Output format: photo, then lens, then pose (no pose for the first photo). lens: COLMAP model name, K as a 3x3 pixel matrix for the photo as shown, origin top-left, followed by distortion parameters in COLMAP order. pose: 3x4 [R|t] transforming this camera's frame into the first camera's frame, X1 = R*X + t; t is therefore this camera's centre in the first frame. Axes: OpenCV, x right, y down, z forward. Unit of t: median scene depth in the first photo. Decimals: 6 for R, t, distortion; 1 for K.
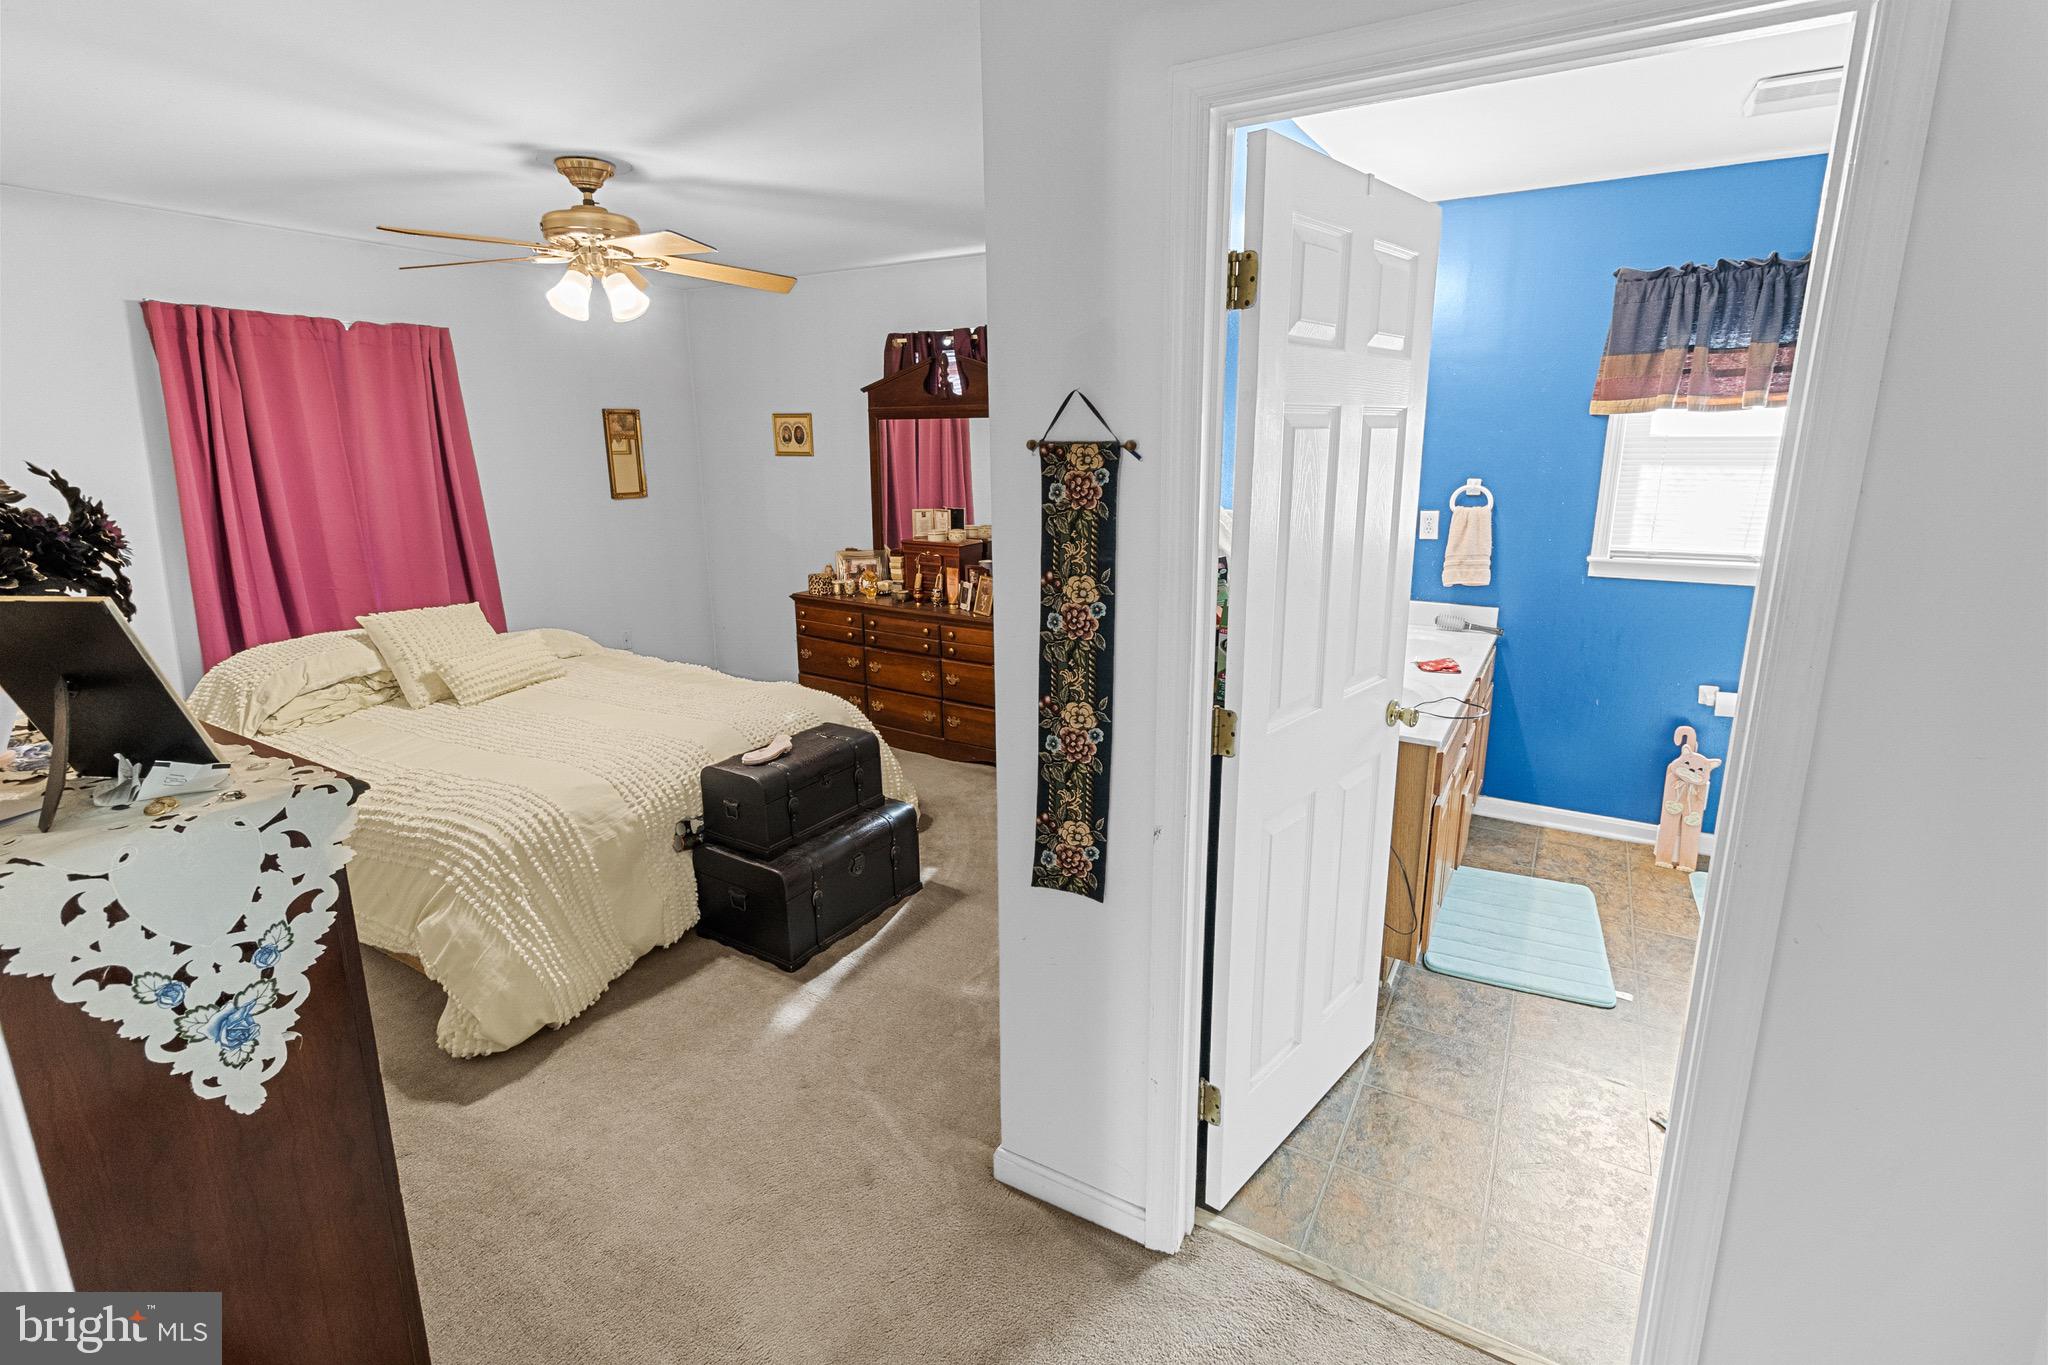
lens RADIAL K [[940.6, 0, 1036.5], [0, 940.6, 649.7], [0, 0, 1]] dist [0.002783, -0.000185]
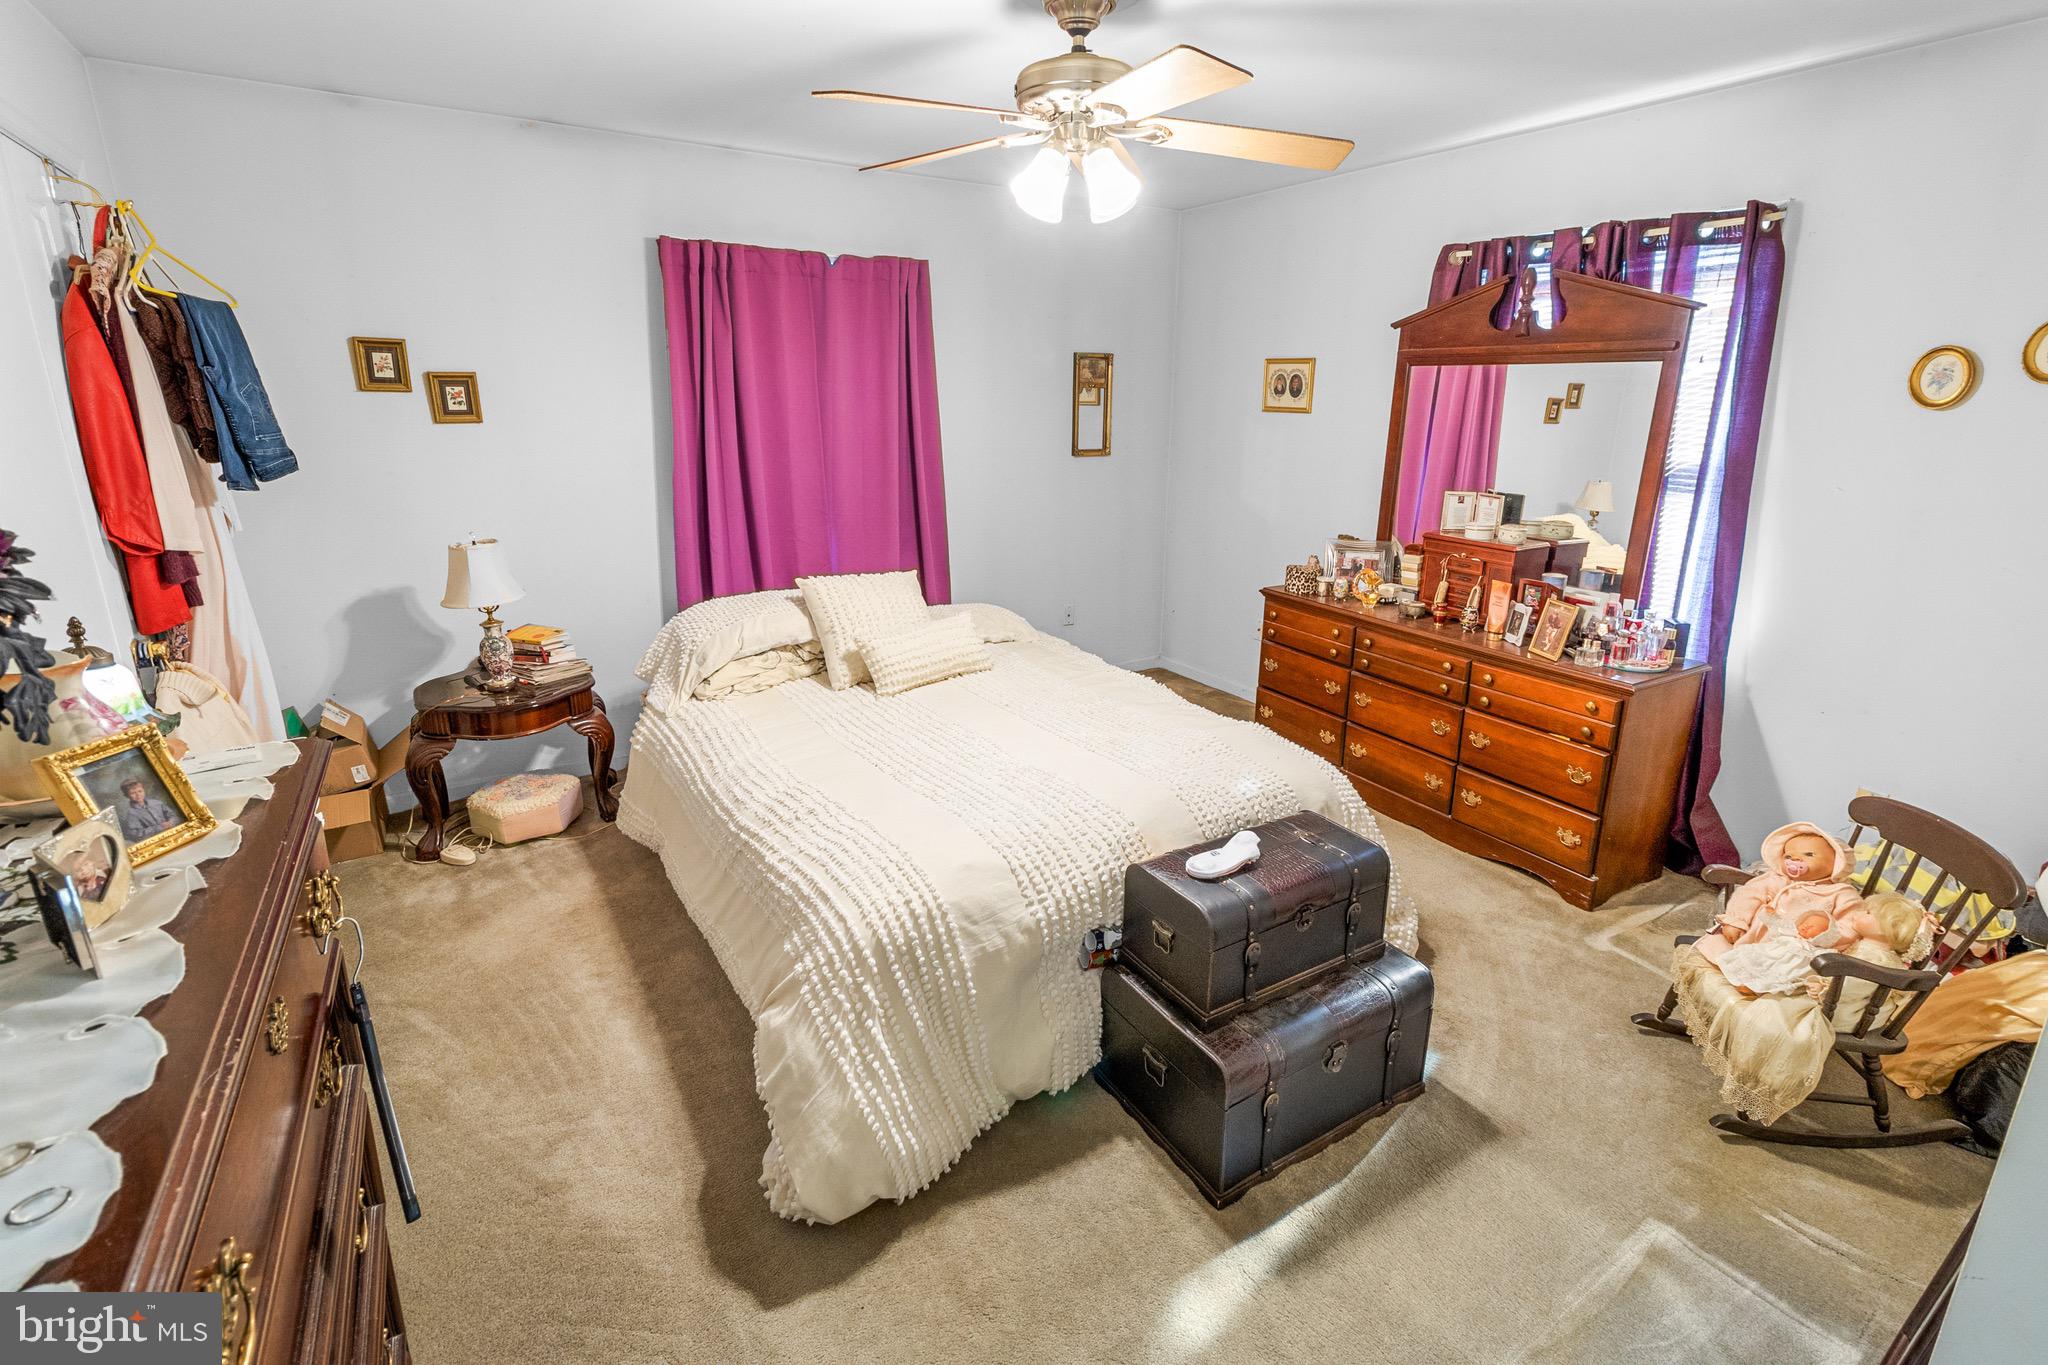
lens RADIAL K [[940.6, 0, 1036.5], [0, 940.6, 649.7], [0, 0, 1]] dist [0.002783, -0.000185]
pose [[0.891521, 0.135495, -0.432240, -0.111864], [-0.115734, 0.990679, 0.071842, -0.059356], [0.437945, -0.014024, 0.898892, 0.283048]]
